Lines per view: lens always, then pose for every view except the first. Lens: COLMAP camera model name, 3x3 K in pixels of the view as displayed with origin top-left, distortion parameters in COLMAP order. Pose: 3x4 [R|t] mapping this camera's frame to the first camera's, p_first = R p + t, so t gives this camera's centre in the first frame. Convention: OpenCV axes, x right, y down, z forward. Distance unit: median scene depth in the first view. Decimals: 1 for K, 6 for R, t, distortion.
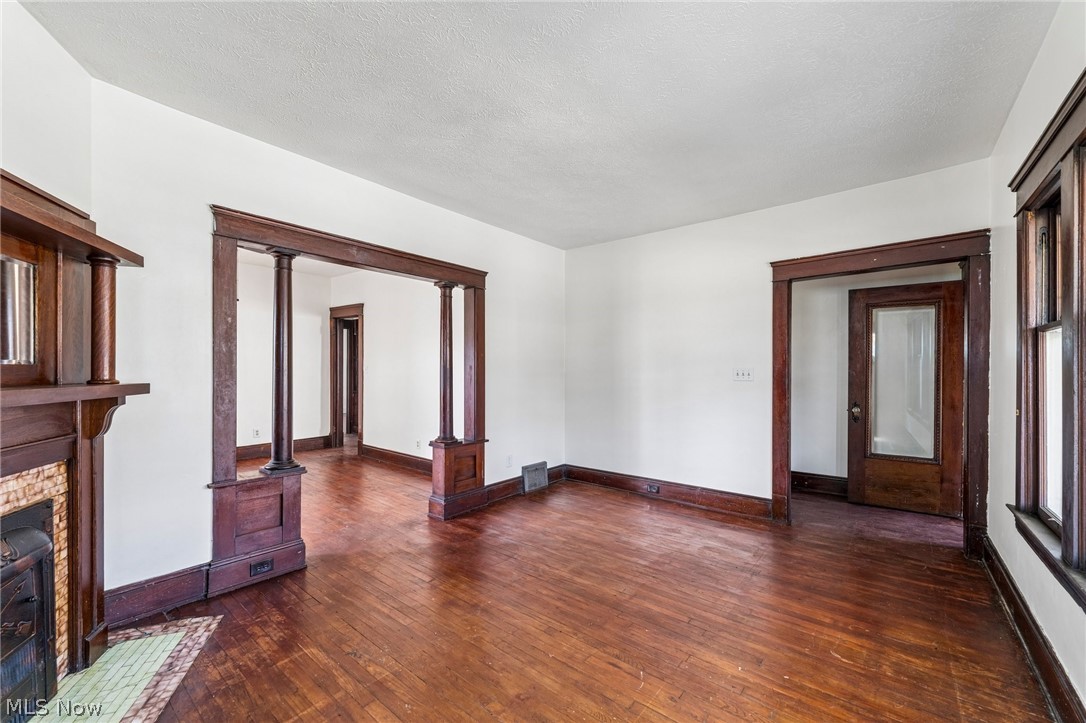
lens RADIAL K [[434.8, 0, 548.3], [0, 434.8, 372.5], [0, 0, 1]] dist [-0.002592, -0.000271]
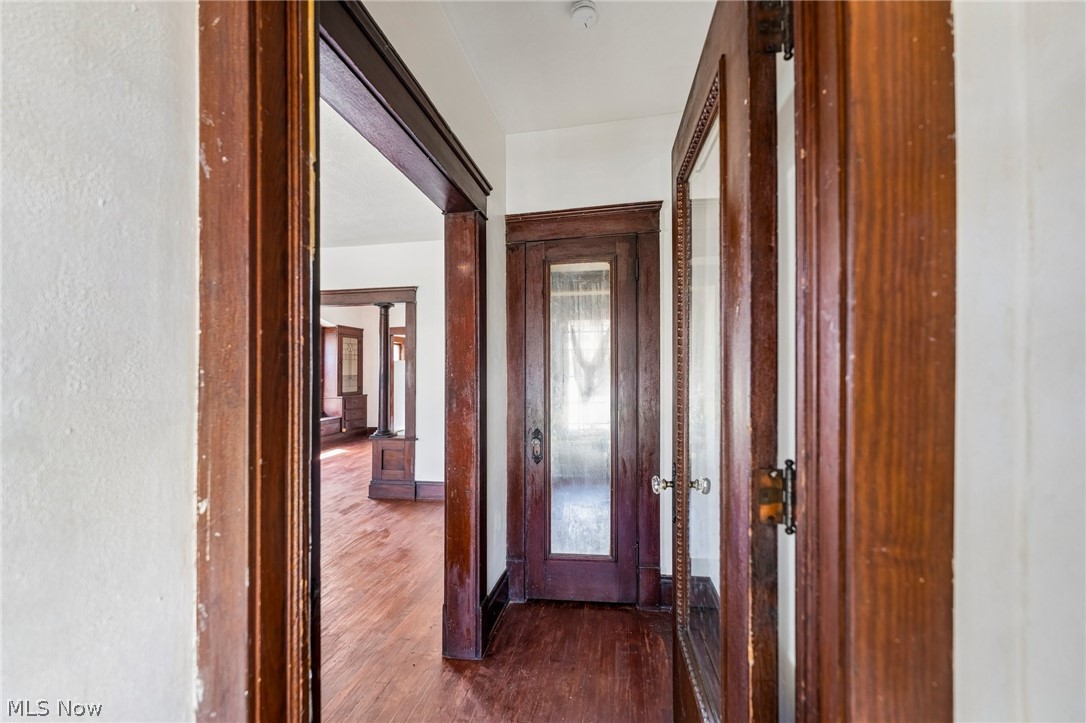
lens RADIAL K [[434.8, 0, 550.3], [0, 434.8, 367.7], [0, 0, 1]] dist [-0.002592, -0.000271]
pose [[0.492528, -0.017979, -0.870111, 1.087372], [0.001156, 0.999799, -0.020005, -0.001188], [0.870296, 0.008847, 0.492450, 0.837795]]
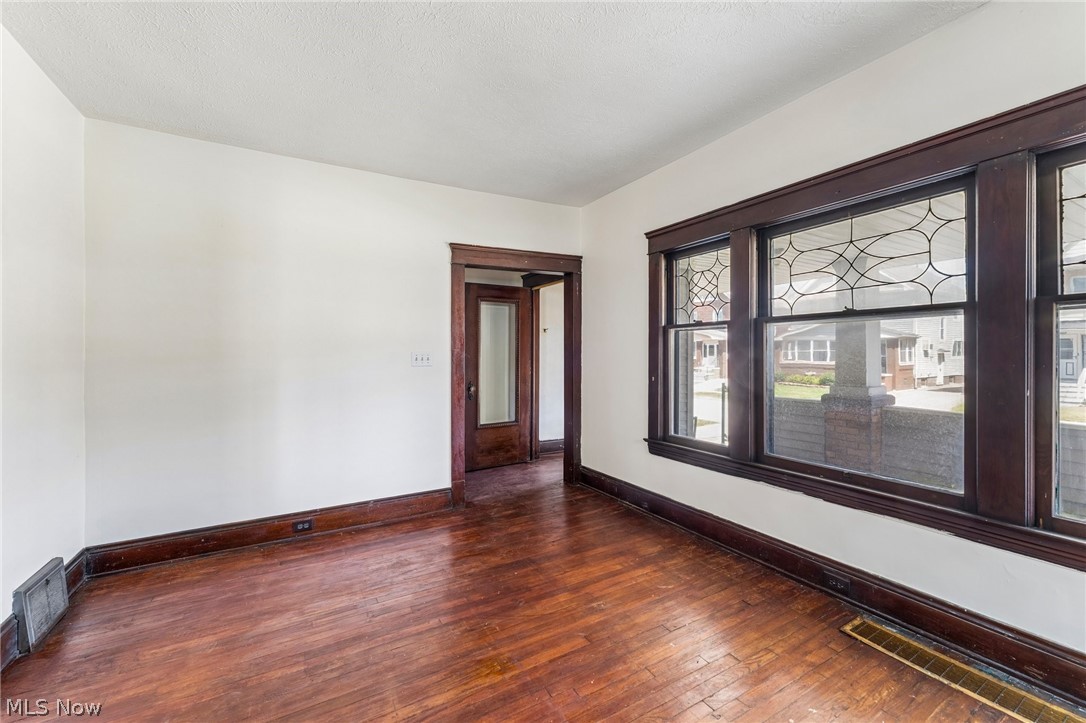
lens RADIAL K [[434.8, 0, 542.6], [0, 434.8, 353.0], [0, 0, 1]] dist [-0.002592, -0.000271]
pose [[0.368109, -0.005673, 0.929765, -0.313902], [0.014200, 0.999899, 0.000479, -0.005797], [-0.929674, 0.013026, 0.368152, 0.453535]]
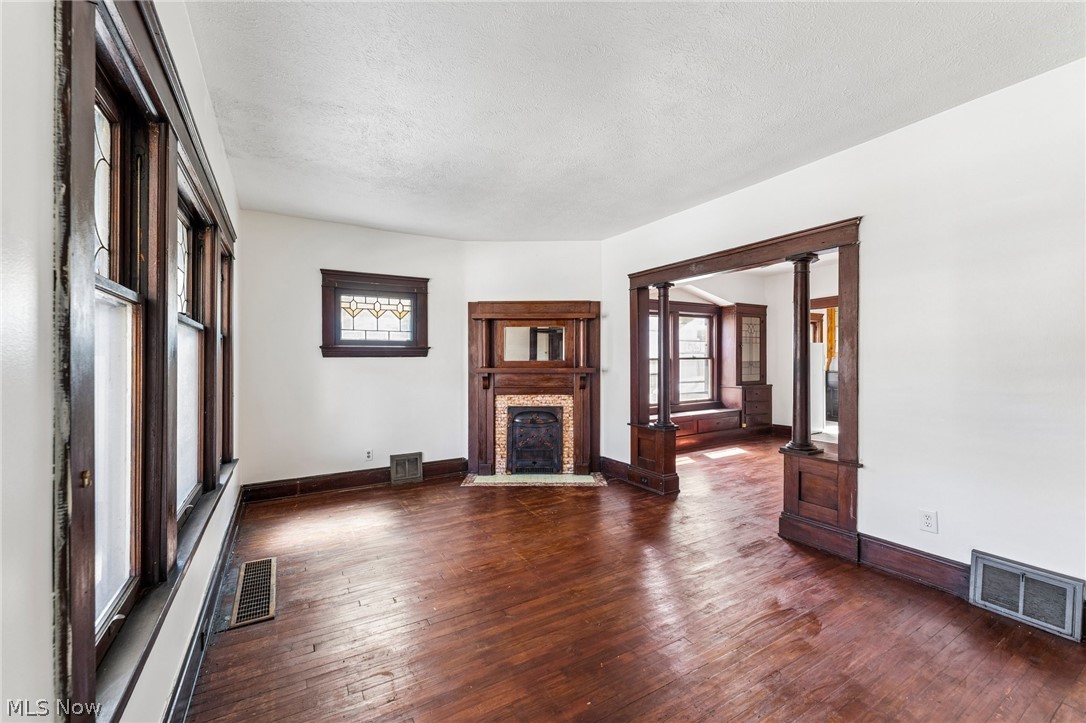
lens RADIAL K [[434.8, 0, 542.6], [0, 434.8, 360.4], [0, 0, 1]] dist [-0.002592, -0.000271]
pose [[-0.355045, -0.003464, -0.934843, 0.741377], [-0.001375, 0.999994, -0.003183, -0.005803], [0.934848, 0.000156, -0.355048, 0.865154]]
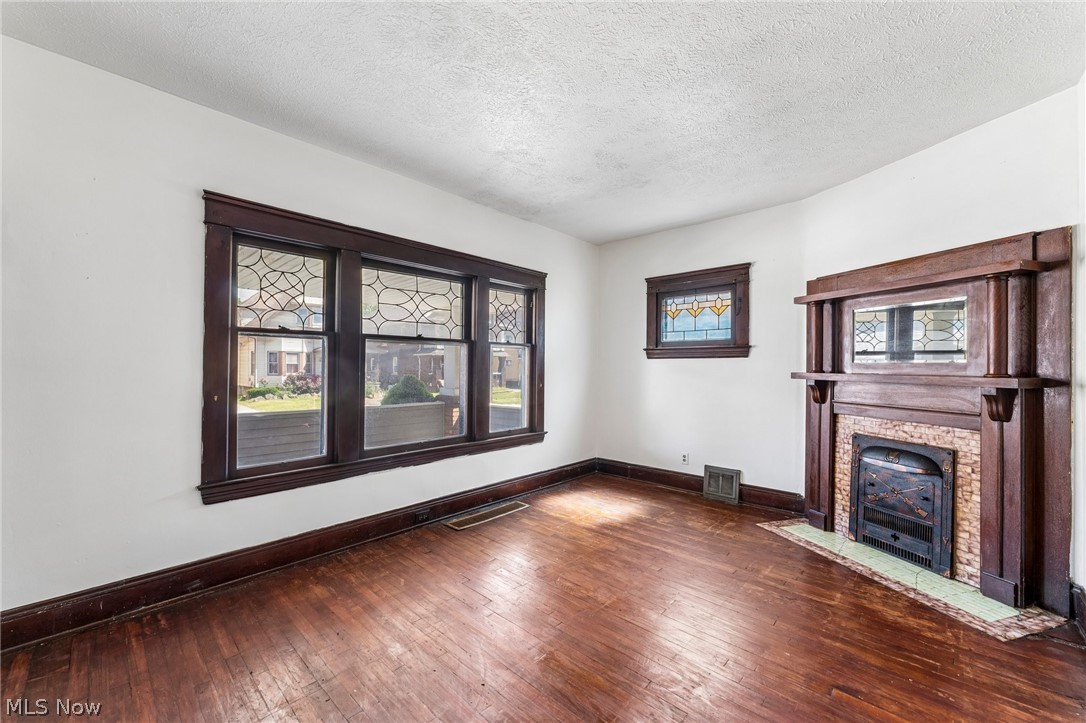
lens RADIAL K [[434.8, 0, 538.2], [0, 434.8, 361.2], [0, 0, 1]] dist [-0.002592, -0.000271]
pose [[-0.996199, -0.005392, 0.086934, 0.079337], [-0.005657, 0.999980, -0.002797, -0.004717], [-0.086917, -0.003278, -0.996210, 1.194642]]
